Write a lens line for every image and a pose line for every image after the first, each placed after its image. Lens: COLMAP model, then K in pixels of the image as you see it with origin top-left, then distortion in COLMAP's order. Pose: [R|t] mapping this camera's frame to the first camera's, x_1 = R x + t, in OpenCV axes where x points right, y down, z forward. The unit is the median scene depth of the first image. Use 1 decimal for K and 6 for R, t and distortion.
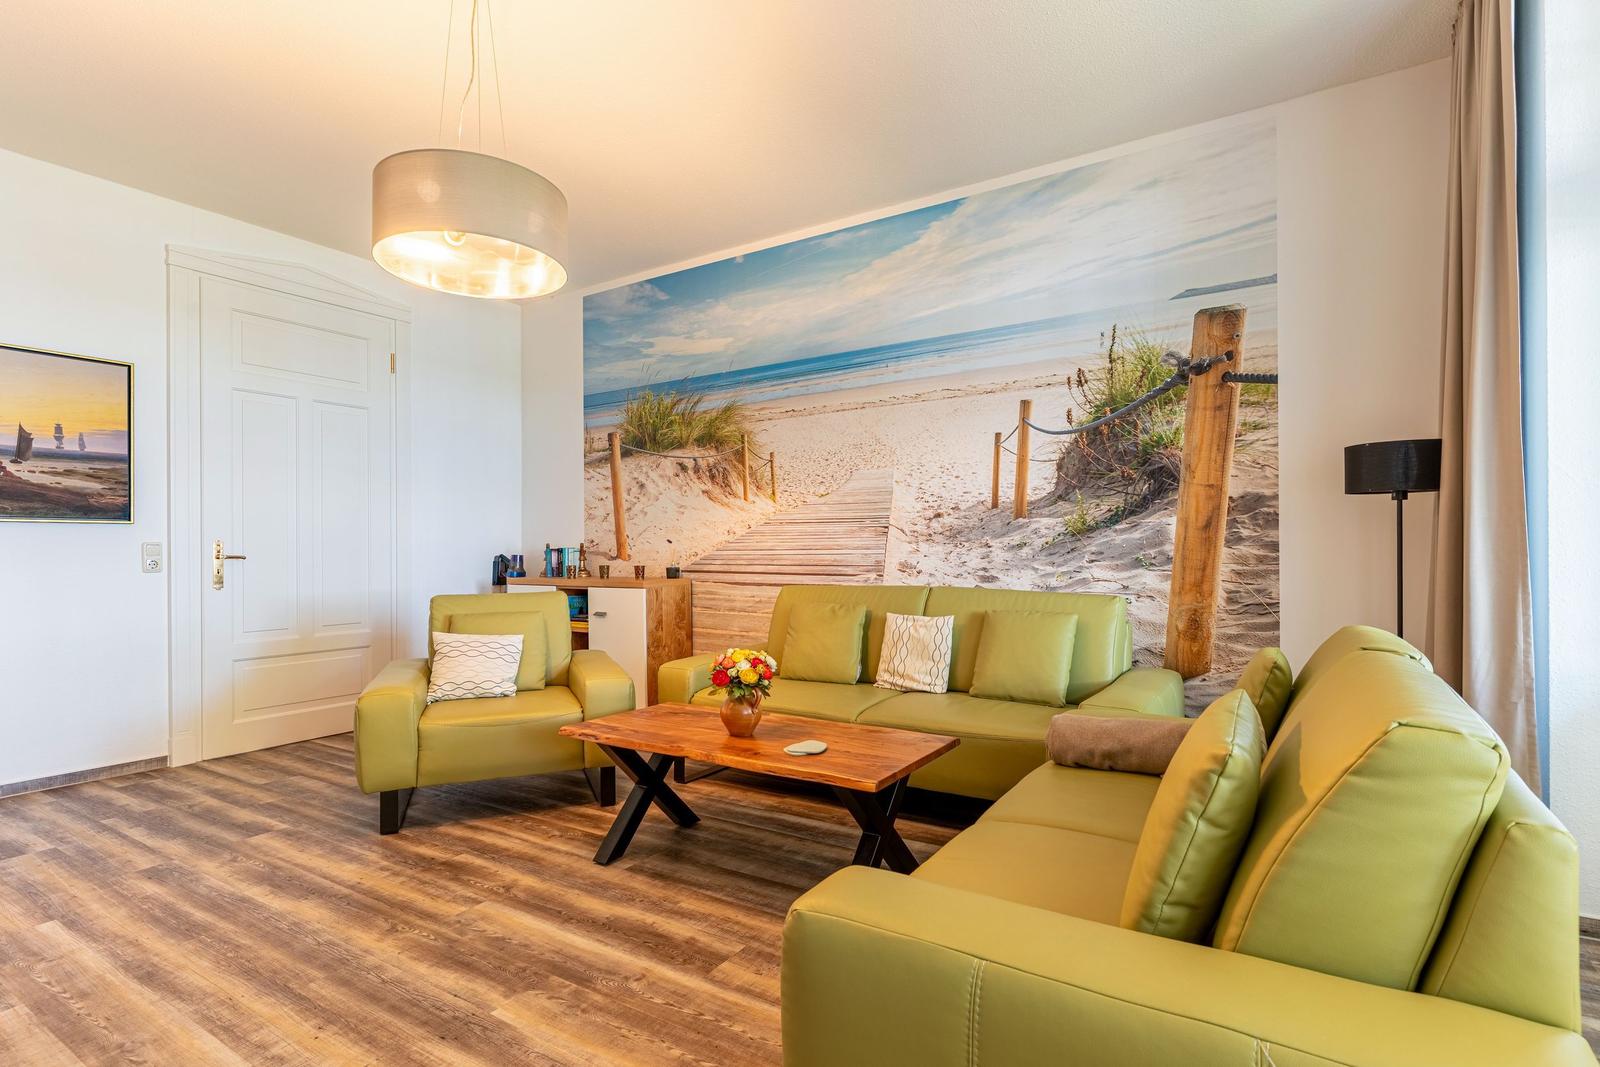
lens RADIAL K [[760.1, 0, 809.2], [0, 760.1, 552.0], [0, 0, 1]] dist [-0.001079, 0.000119]
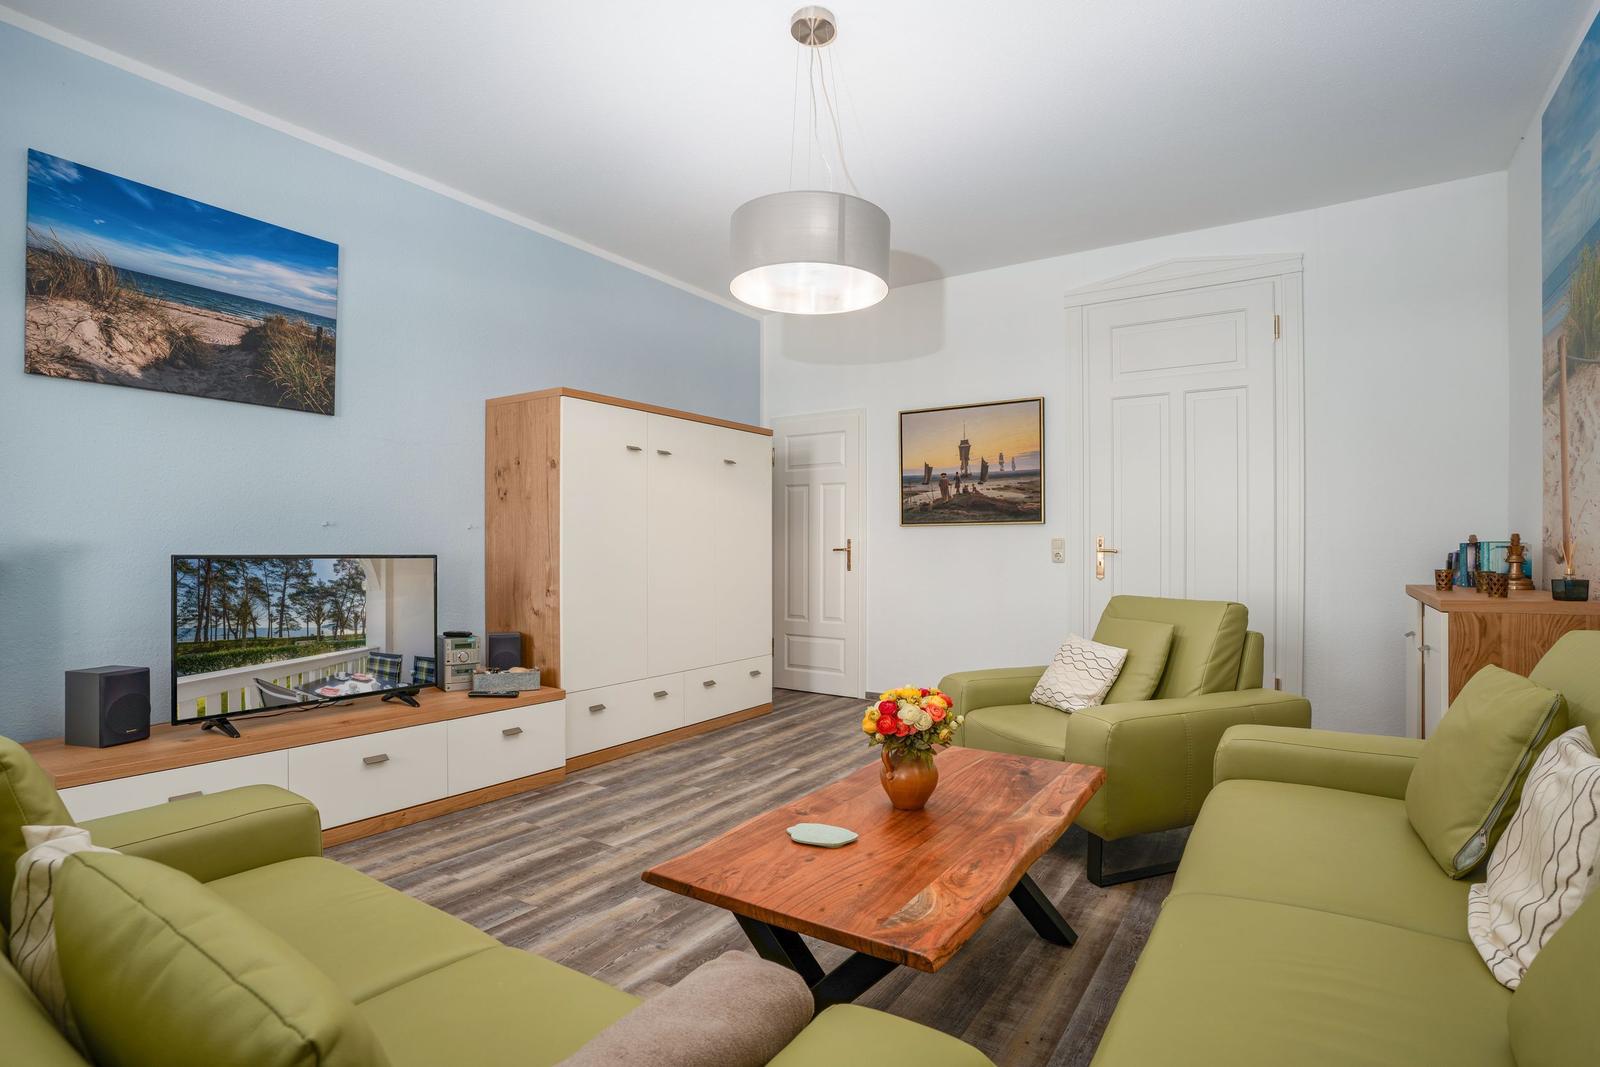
lens RADIAL K [[822.1, 0, 818.7], [0, 822.1, 536.2], [0, 0, 1]] dist [-0.076169, 0.032471]
pose [[-0.017949, -0.006857, -0.999815, 0.479303], [-0.003062, 0.999972, -0.006804, -0.005605], [0.999834, 0.002940, -0.017970, 0.653554]]
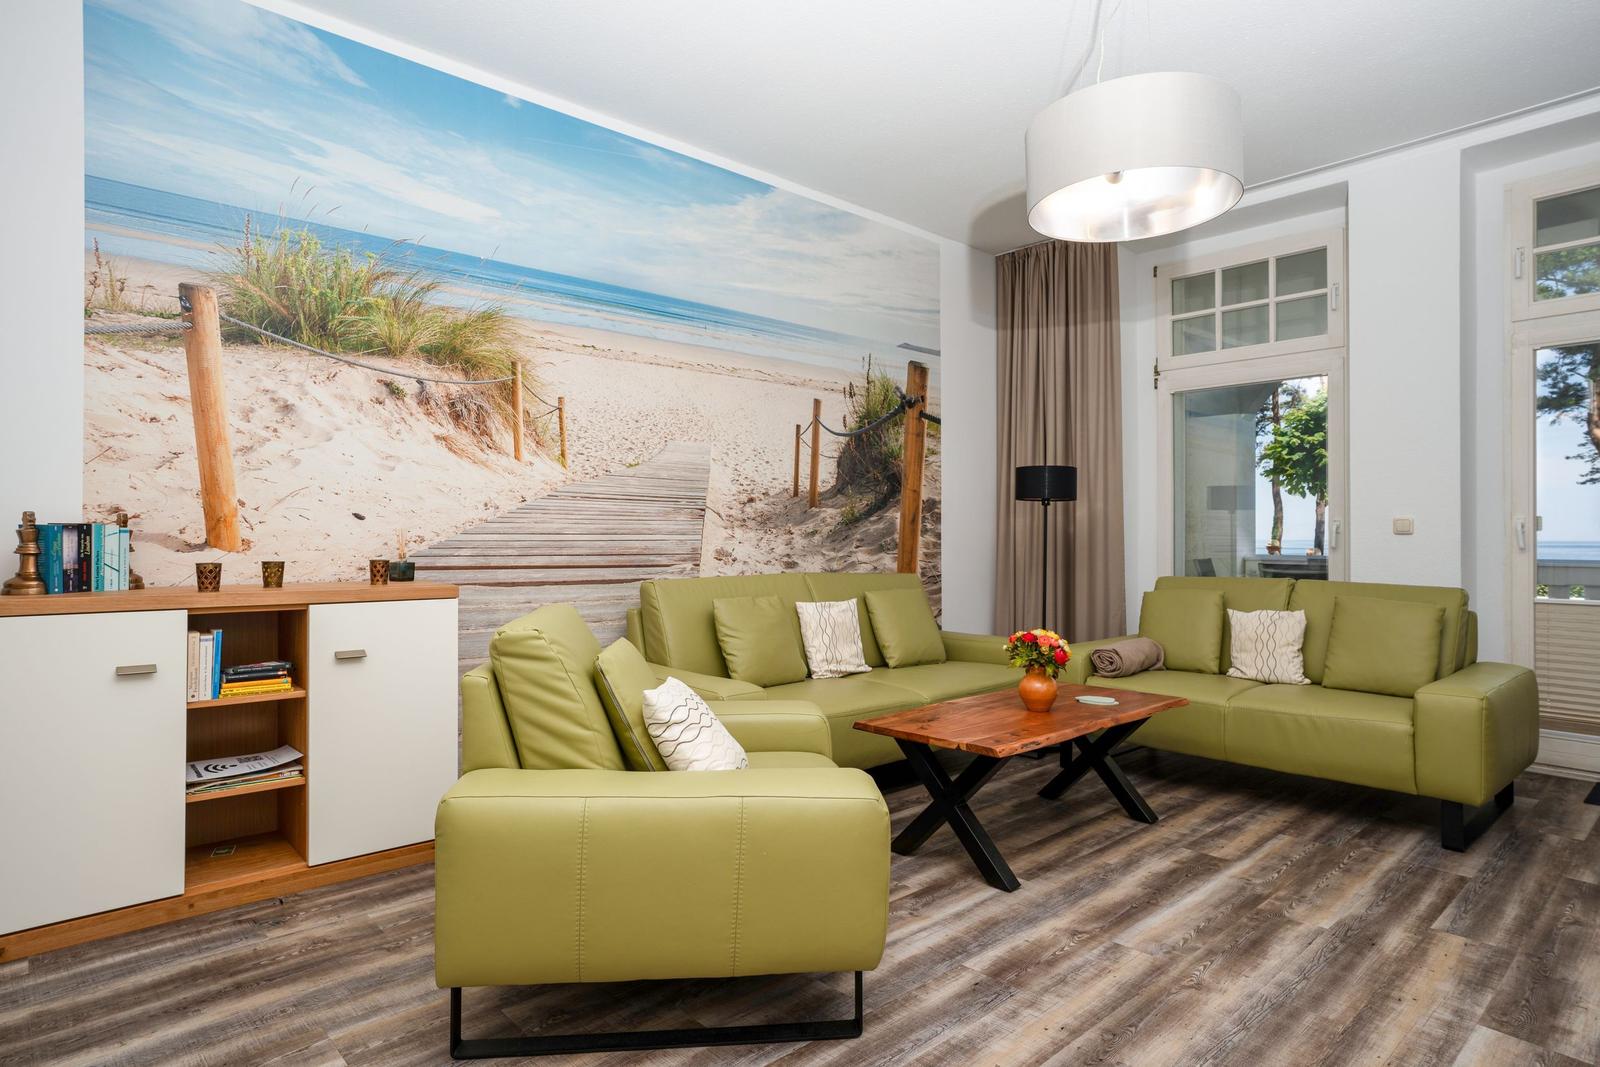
lens RADIAL K [[873.7, 0, 800.0], [0, 873.7, 533.5], [0, 0, 1]] dist [-0.054767, 0.042243]
pose [[0.291013, 0.011264, 0.956653, -0.941746], [-0.002920, 0.999936, -0.010885, 0.006217], [-0.956715, 0.000375, 0.291027, 0.678477]]
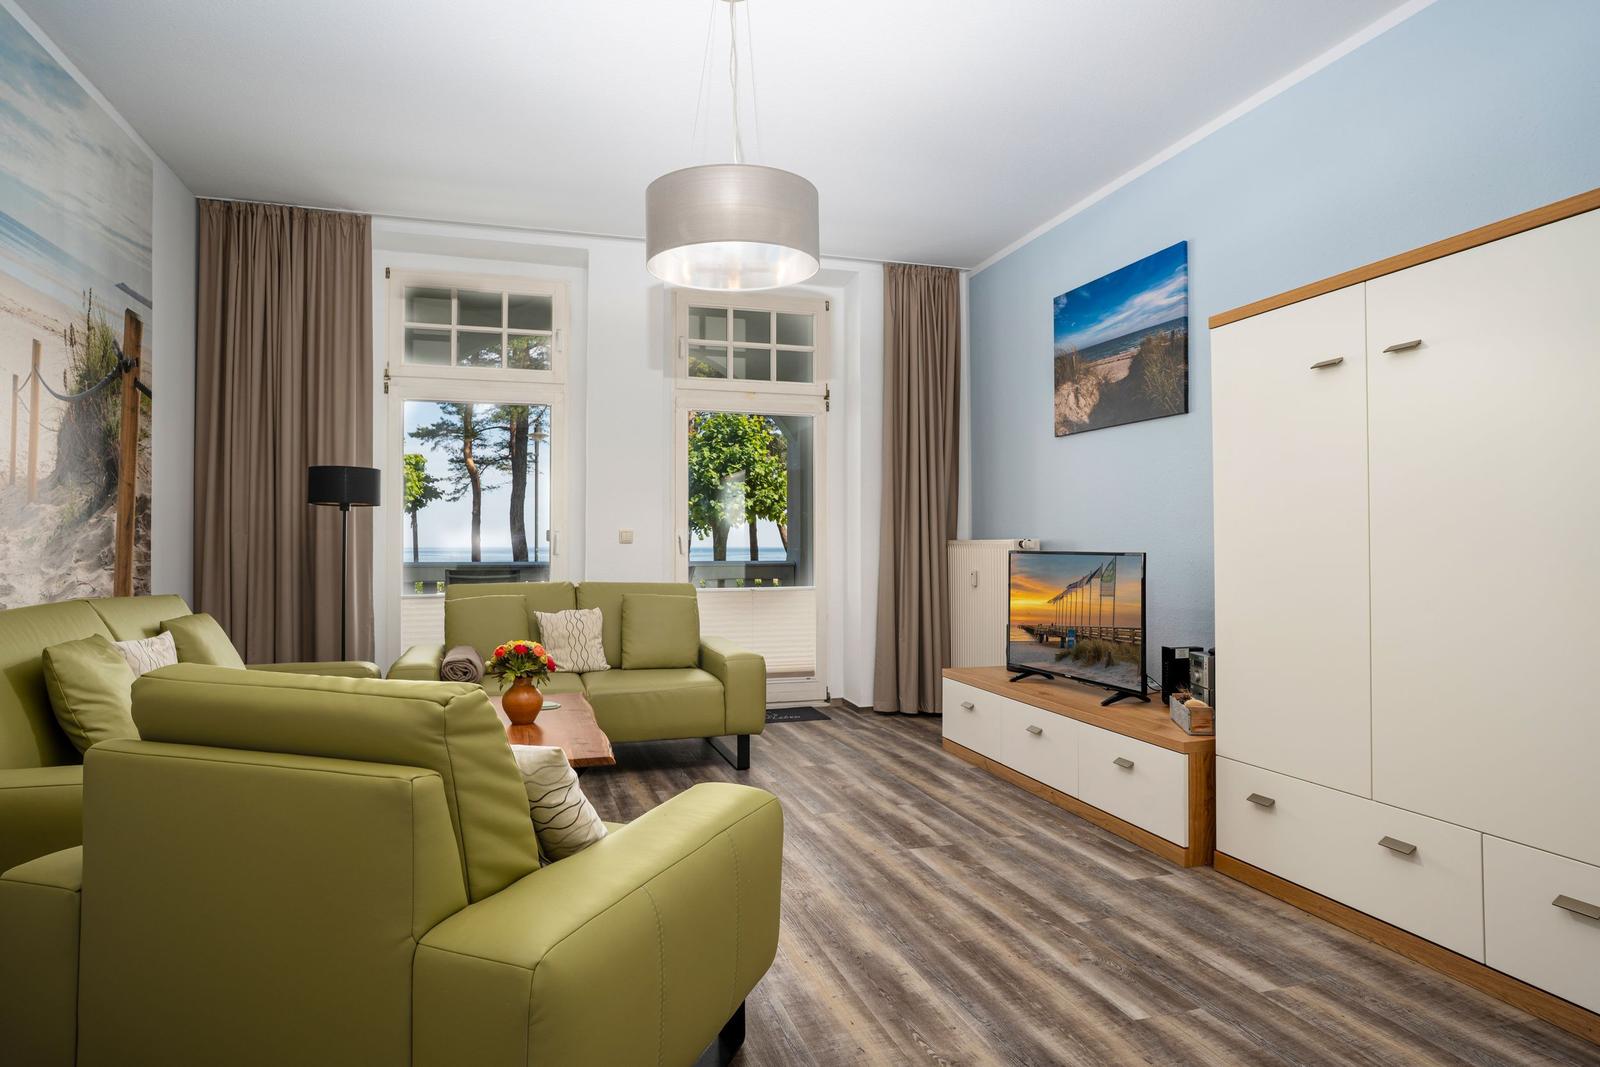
lens RADIAL K [[897.6, 0, 763.2], [0, 897.6, 534.0], [0, 0, 1]] dist [-0.064753, 0.051554]
pose [[-0.727297, 0.016225, 0.686131, -0.817264], [0.006456, 0.999838, -0.016800, 0.003832], [-0.686292, -0.007789, -0.727284, 1.165361]]
